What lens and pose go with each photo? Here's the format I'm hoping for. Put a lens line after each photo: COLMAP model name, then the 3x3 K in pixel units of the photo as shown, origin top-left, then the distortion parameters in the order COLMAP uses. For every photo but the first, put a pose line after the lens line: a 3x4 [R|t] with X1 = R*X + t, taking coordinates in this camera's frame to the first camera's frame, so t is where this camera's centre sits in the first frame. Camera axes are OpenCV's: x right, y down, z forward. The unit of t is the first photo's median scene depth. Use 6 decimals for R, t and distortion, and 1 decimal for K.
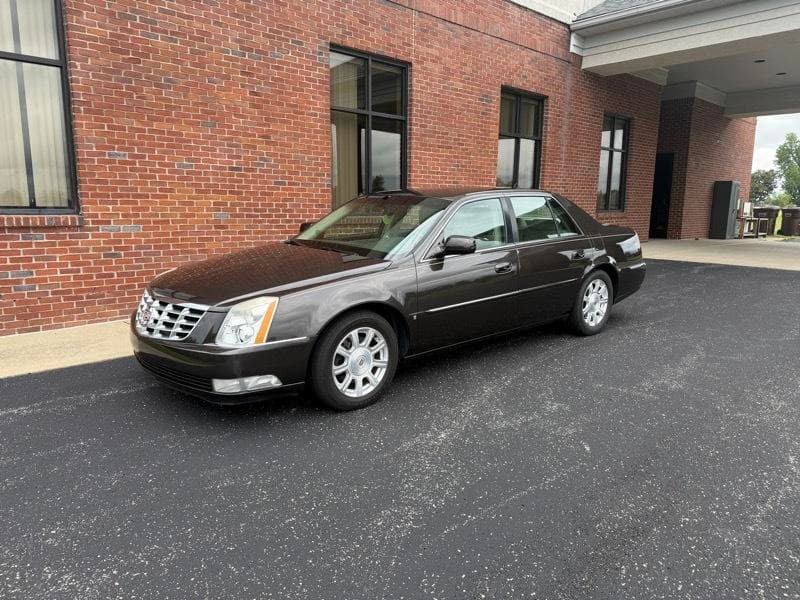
lens RADIAL K [[631.9, 0, 385.3], [0, 631.9, 343.8], [0, 0, 1]] dist [-0.011324, -0.015180]
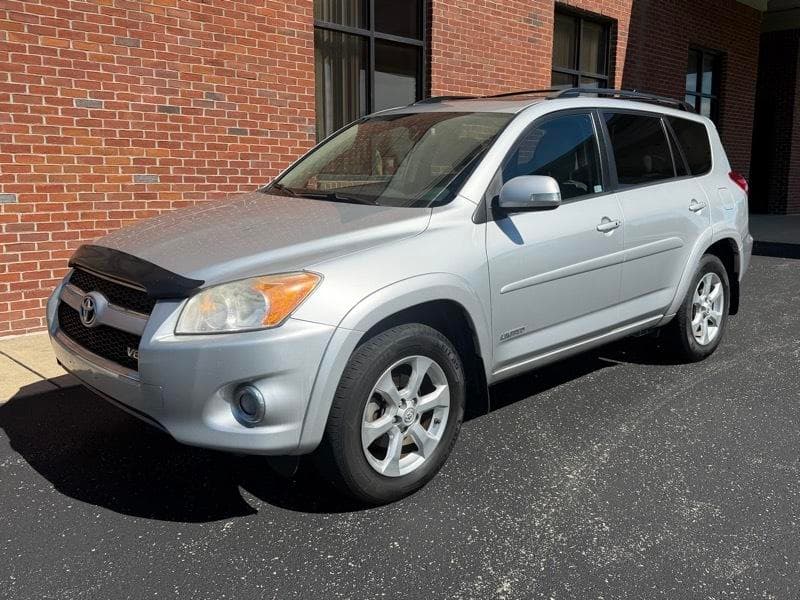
lens RADIAL K [[679.3, 0, 400.0], [0, 679.3, 300.0], [0, 0, 1]] dist [-0.040258, 0.009746]
pose [[0.999953, -0.001653, 0.009508, -0.001319], [0.002018, 0.999256, -0.038510, -0.049046], [-0.009438, 0.038527, 0.999213, 0.297127]]
